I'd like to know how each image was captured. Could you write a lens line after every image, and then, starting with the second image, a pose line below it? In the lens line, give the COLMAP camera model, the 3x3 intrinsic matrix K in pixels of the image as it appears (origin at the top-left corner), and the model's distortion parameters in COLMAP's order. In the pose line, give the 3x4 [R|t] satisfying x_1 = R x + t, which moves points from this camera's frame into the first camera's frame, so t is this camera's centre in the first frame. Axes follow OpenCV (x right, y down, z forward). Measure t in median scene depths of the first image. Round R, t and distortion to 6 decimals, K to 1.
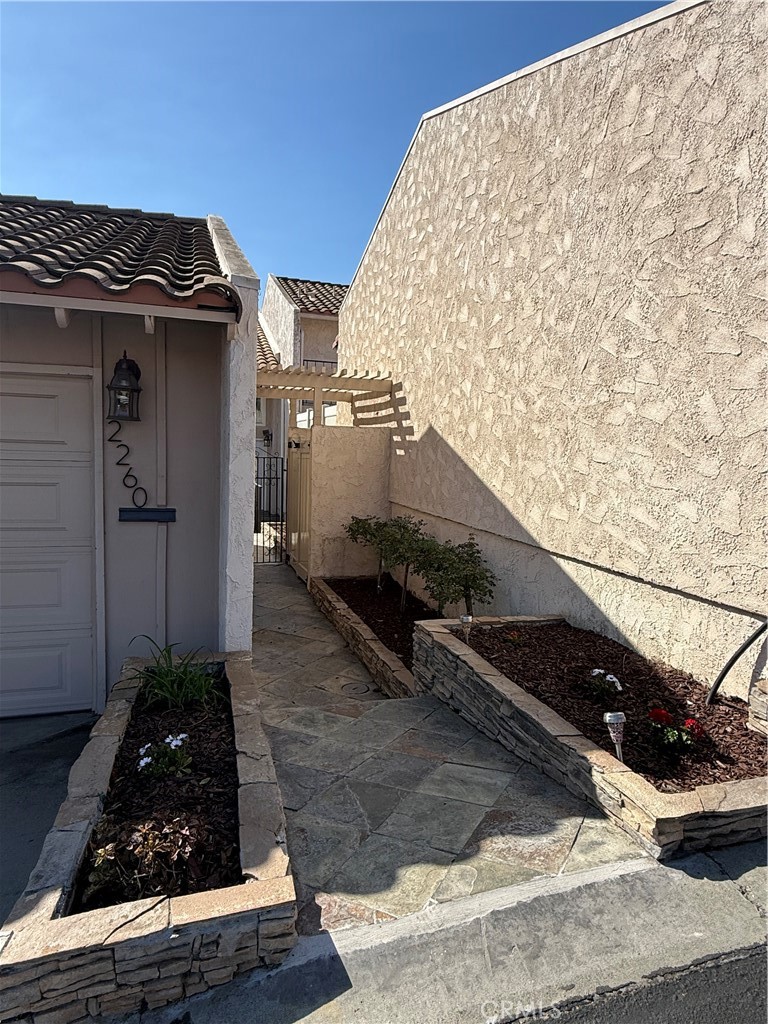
lens RADIAL K [[603.8, 0, 383.1], [0, 603.8, 506.8], [0, 0, 1]] dist [0.001300, -0.001151]
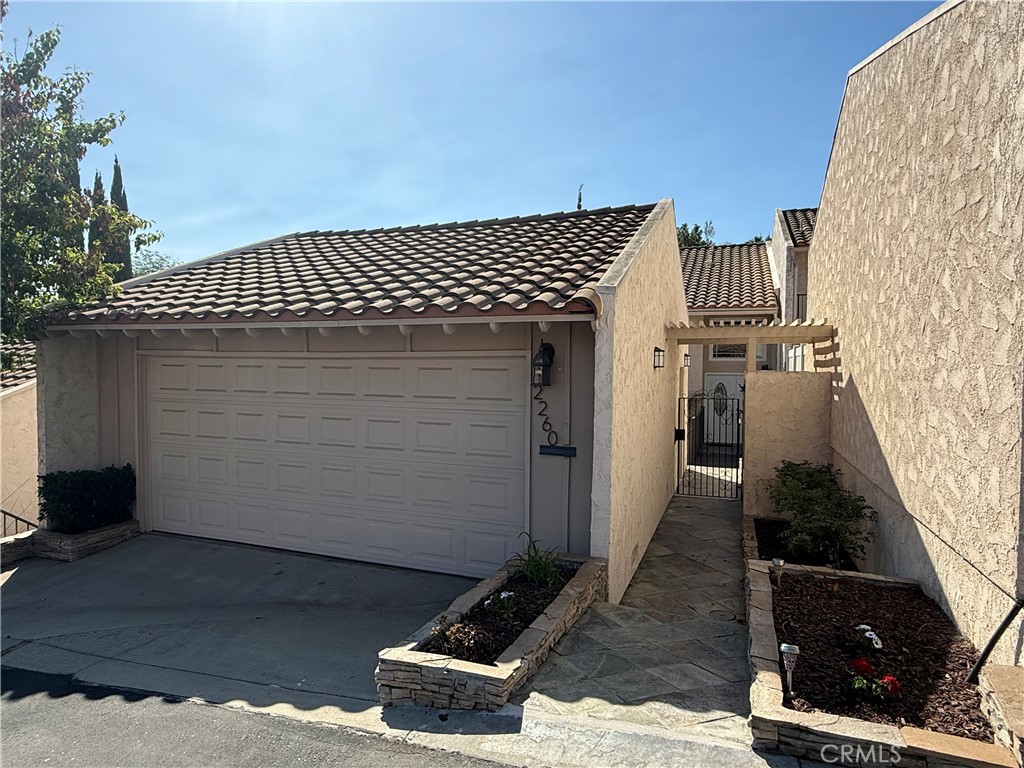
lens RADIAL K [[603.8, 0, 511.9], [0, 603.8, 386.7], [0, 0, 1]] dist [0.001300, -0.001151]
pose [[0.791444, -0.004510, -0.611225, 0.422679], [-0.043744, 0.996991, -0.063998, -0.044853], [0.609675, 0.077389, 0.788865, -0.205769]]
